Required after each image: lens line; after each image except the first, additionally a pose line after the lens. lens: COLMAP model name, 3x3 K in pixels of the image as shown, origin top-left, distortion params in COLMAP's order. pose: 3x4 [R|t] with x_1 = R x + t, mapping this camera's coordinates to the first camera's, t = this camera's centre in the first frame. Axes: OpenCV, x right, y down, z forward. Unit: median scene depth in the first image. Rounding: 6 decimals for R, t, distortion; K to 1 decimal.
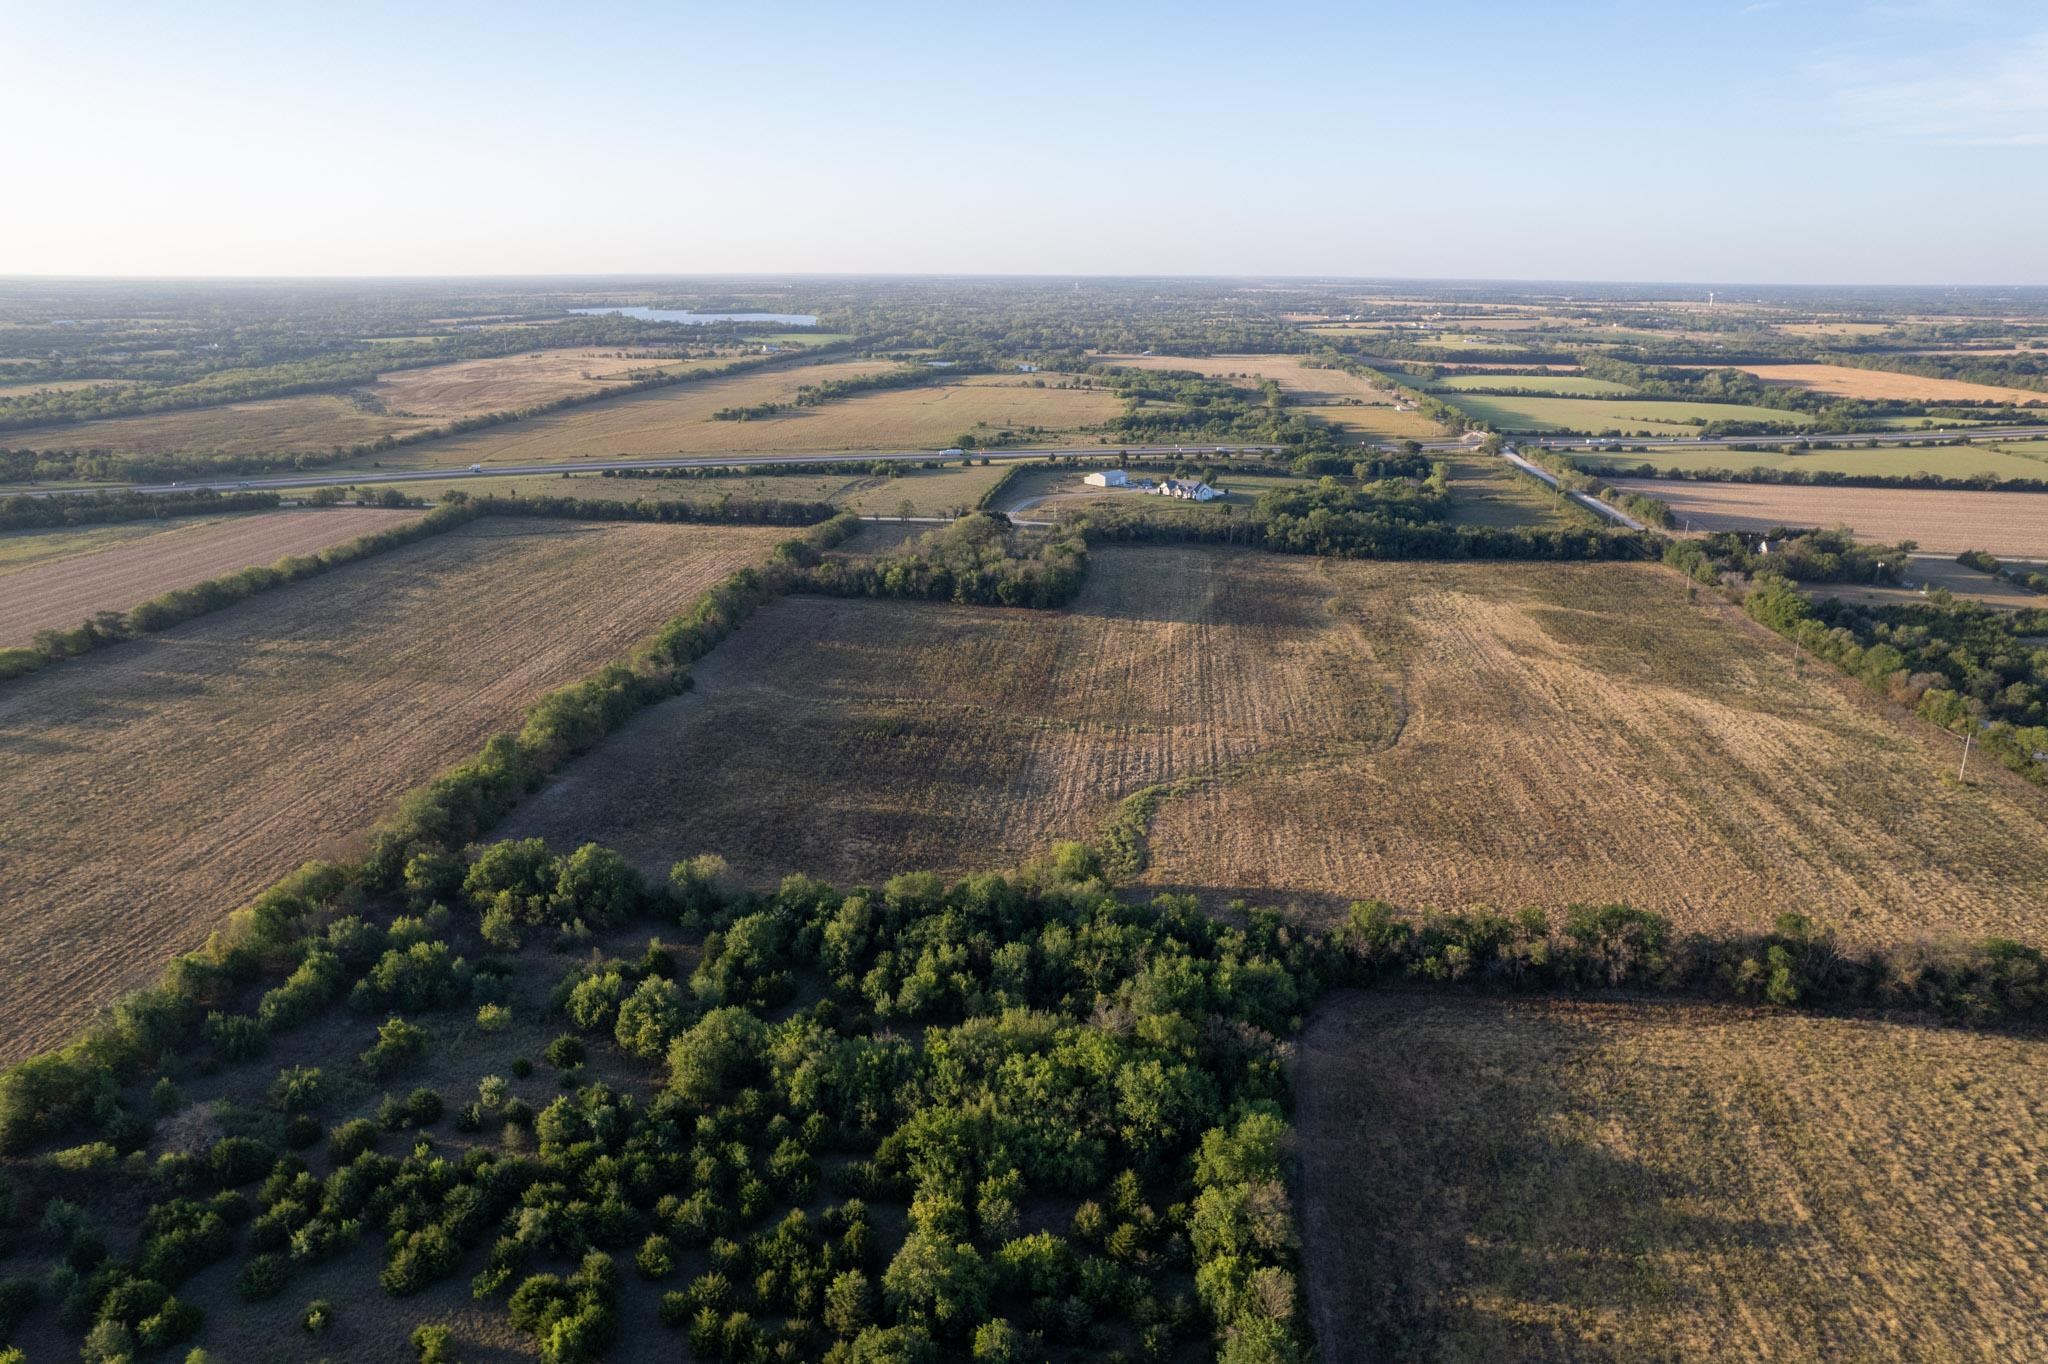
lens RADIAL K [[1309.7, 0, 1018.1], [0, 1309.7, 672.5], [0, 0, 1]] dist [-0.080055, 0.074349]
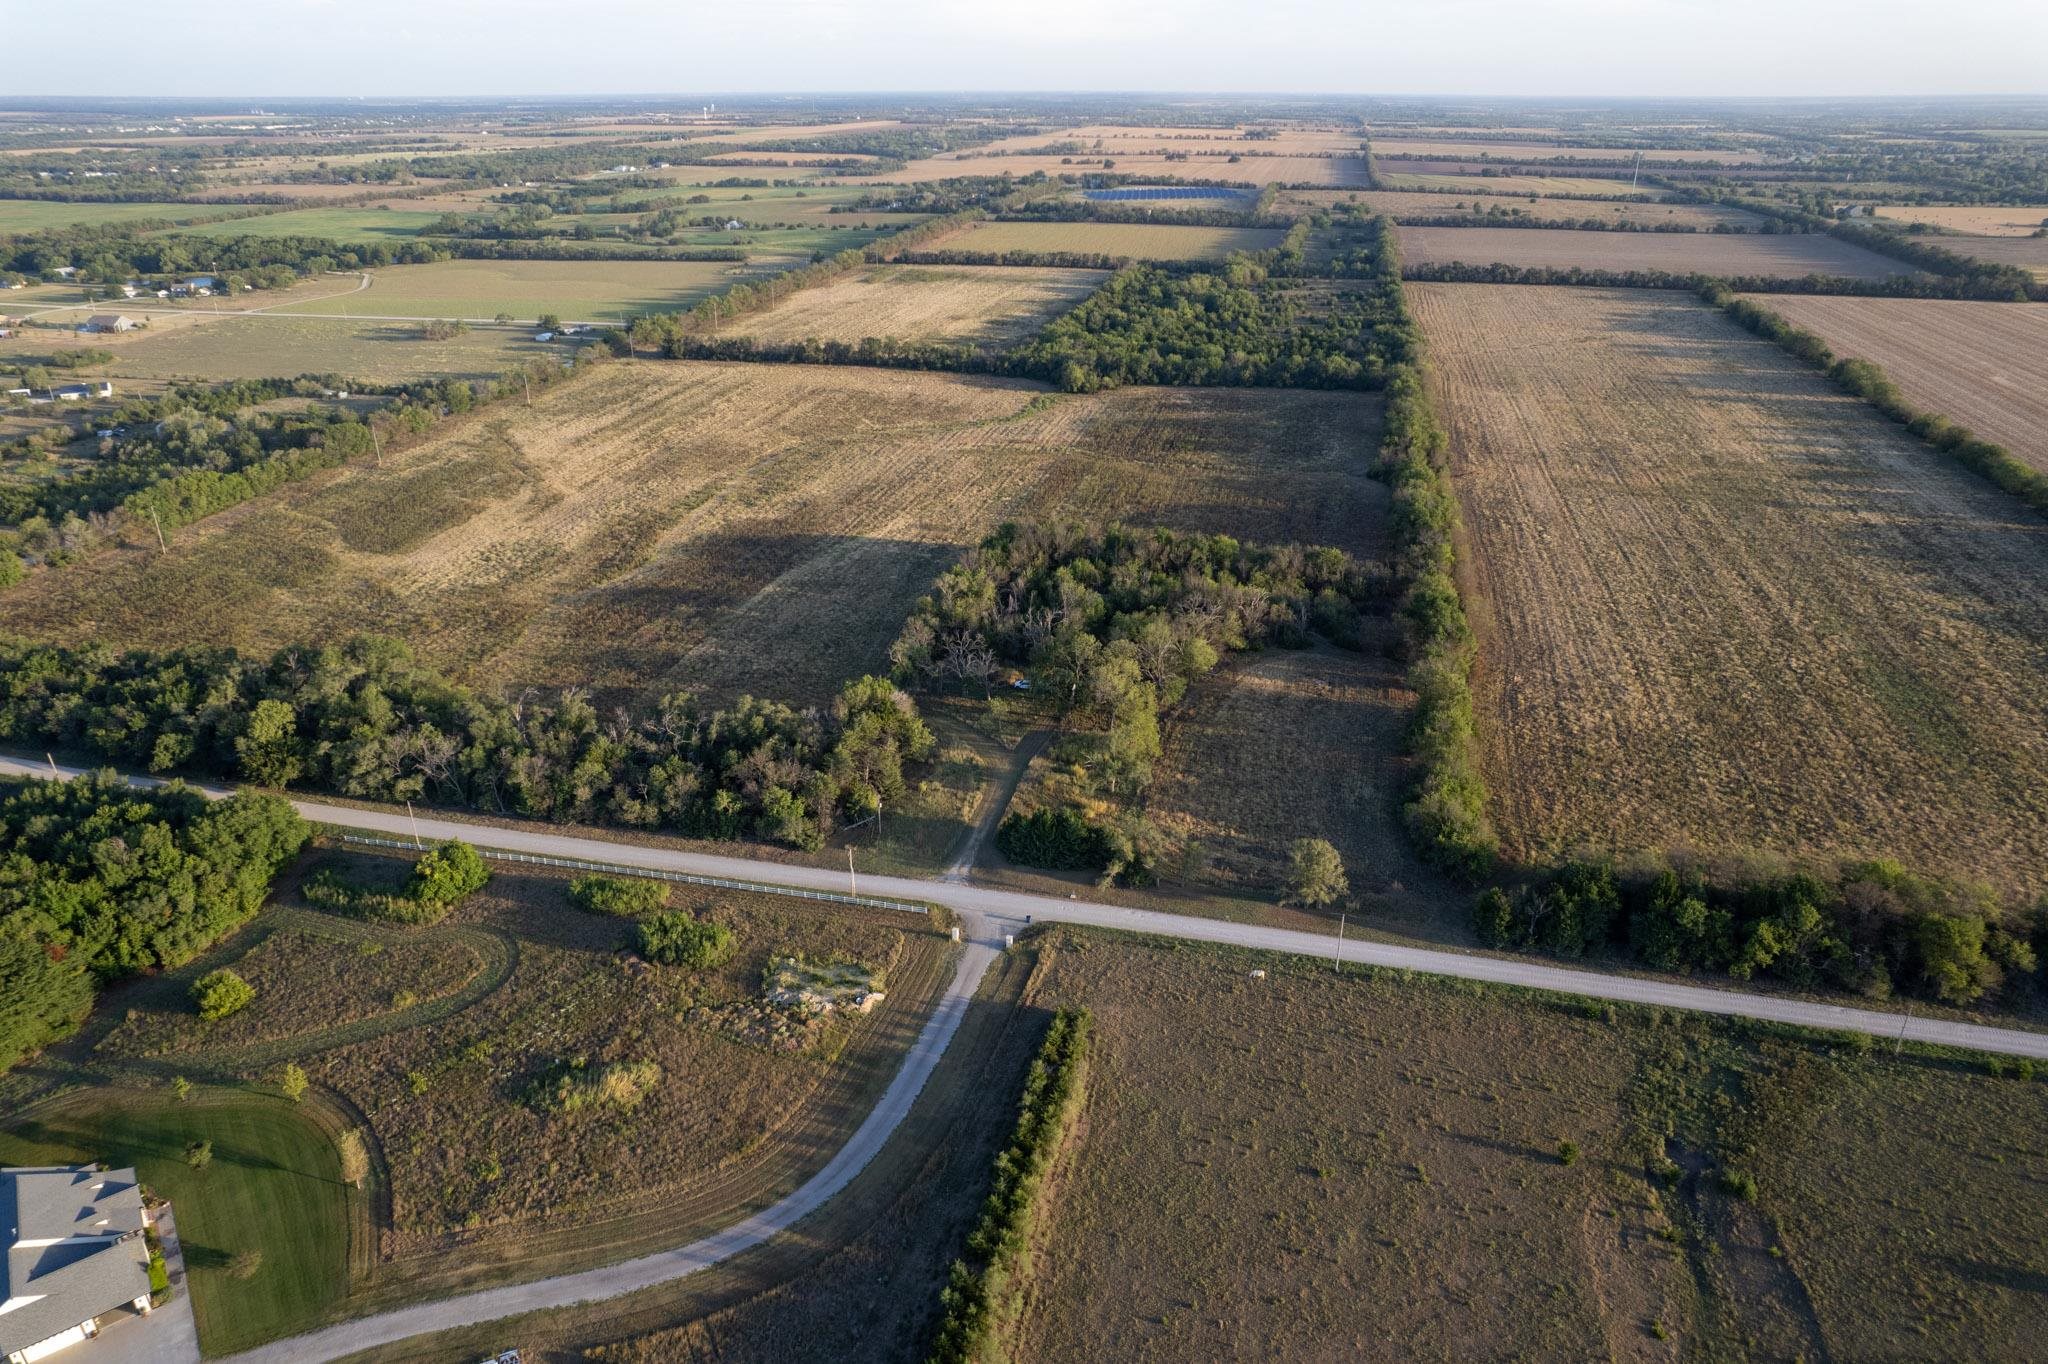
lens RADIAL K [[1309.7, 0, 1015.8], [0, 1309.7, 679.5], [0, 0, 1]] dist [-0.080055, 0.074349]
pose [[-0.993432, -0.050383, 0.102732, -0.068940], [0.031528, 0.742550, 0.669048, -0.604968], [-0.109992, 0.667893, -0.736084, 1.923974]]
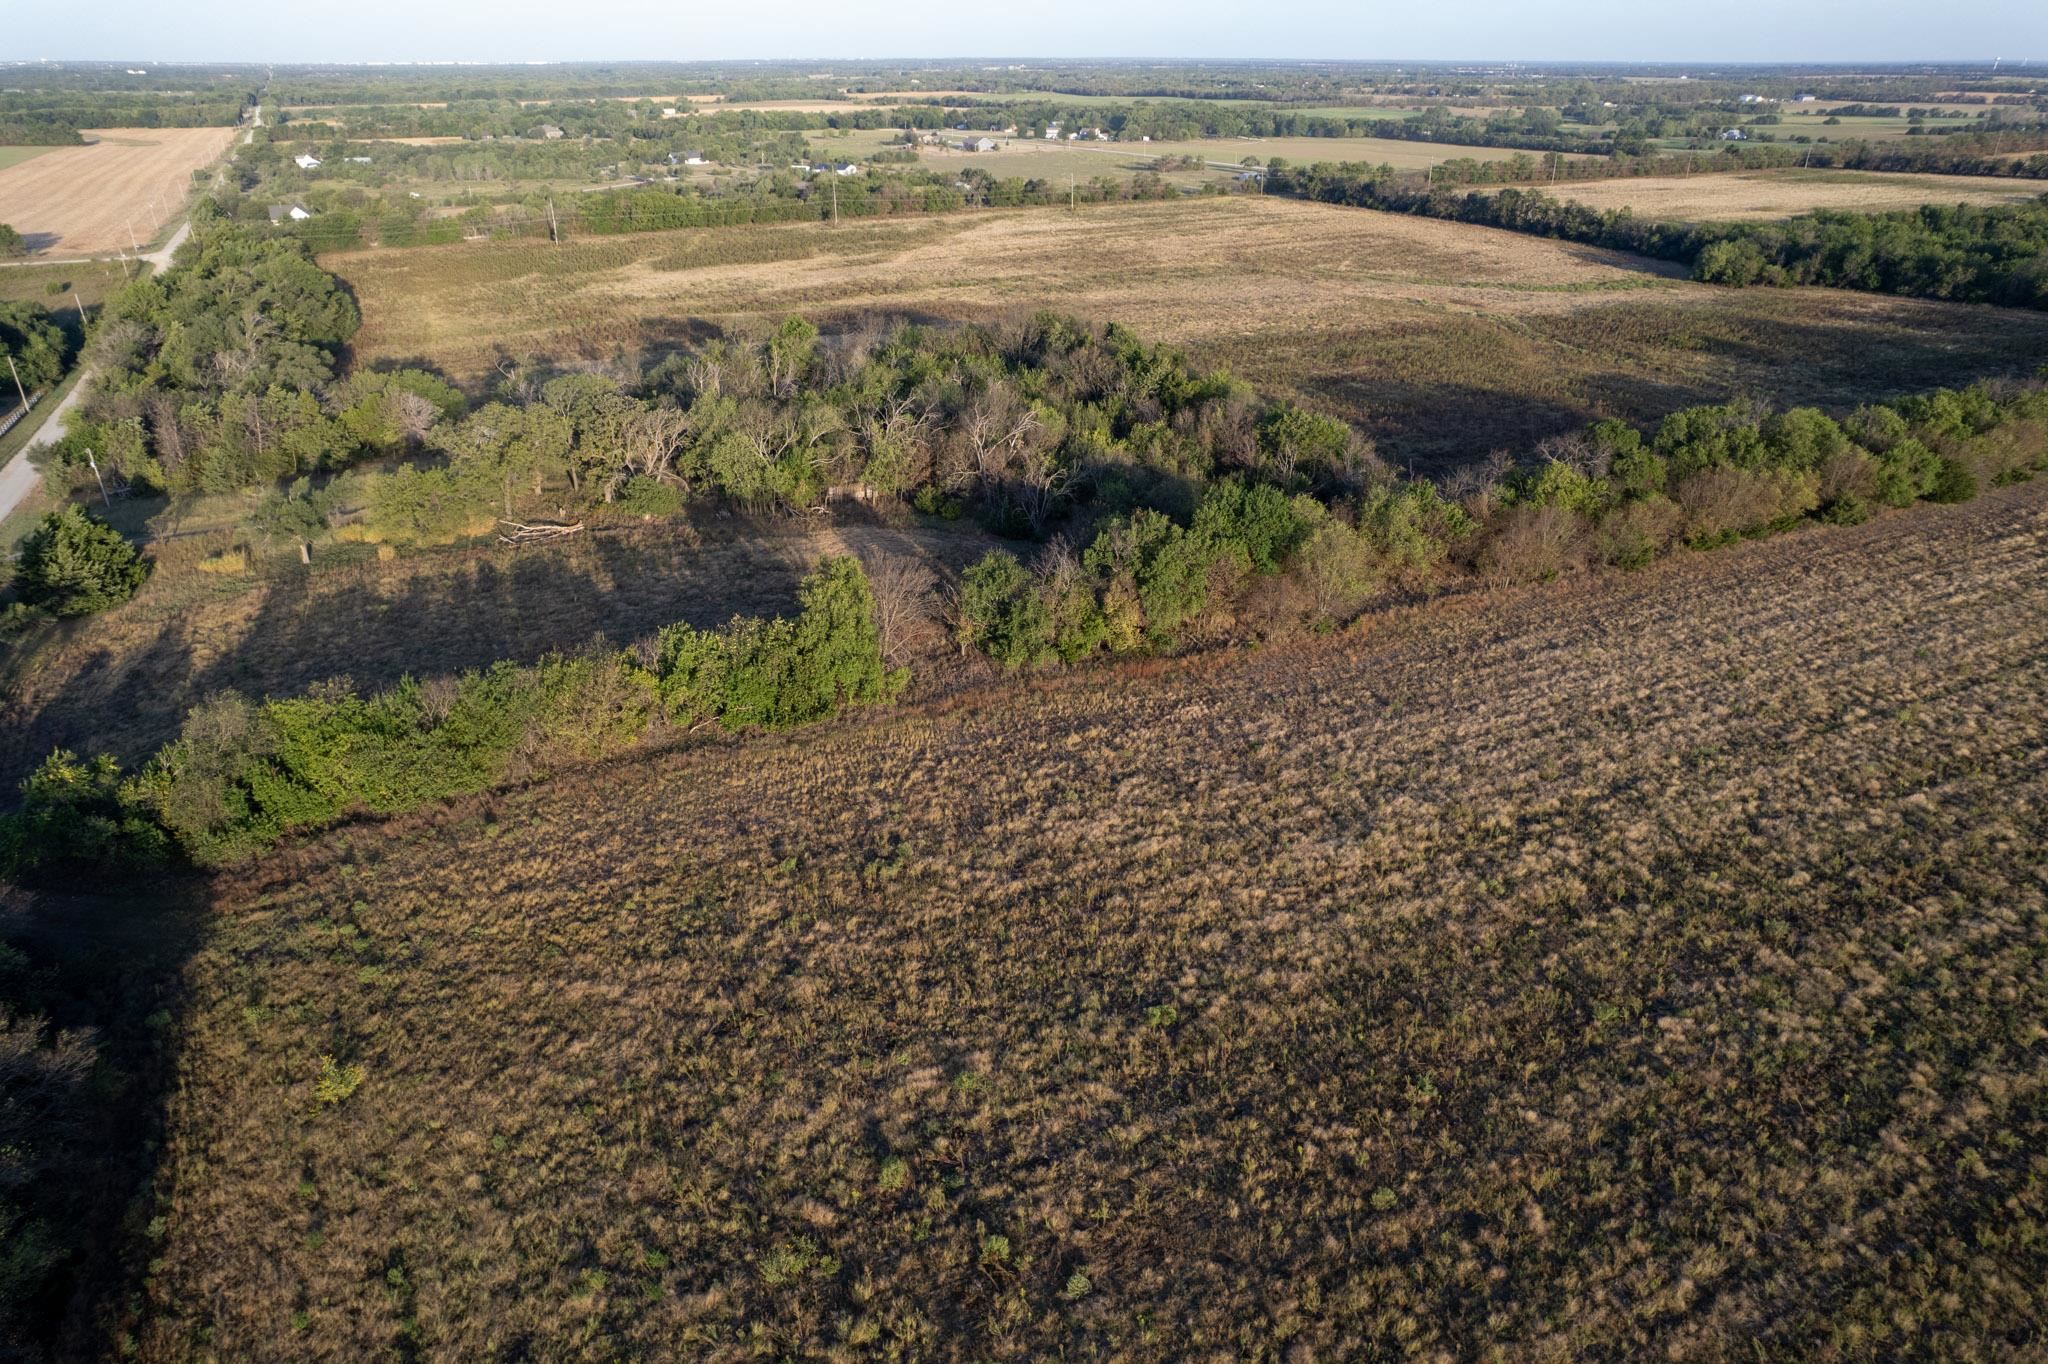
lens RADIAL K [[1309.7, 0, 1019.9], [0, 1309.7, 688.7], [0, 0, 1]] dist [-0.080055, 0.074349]
pose [[-0.562236, -0.367867, 0.740651, -0.459208], [0.245264, 0.781143, 0.574161, -0.293458], [-0.789770, 0.504469, -0.348962, 1.492535]]
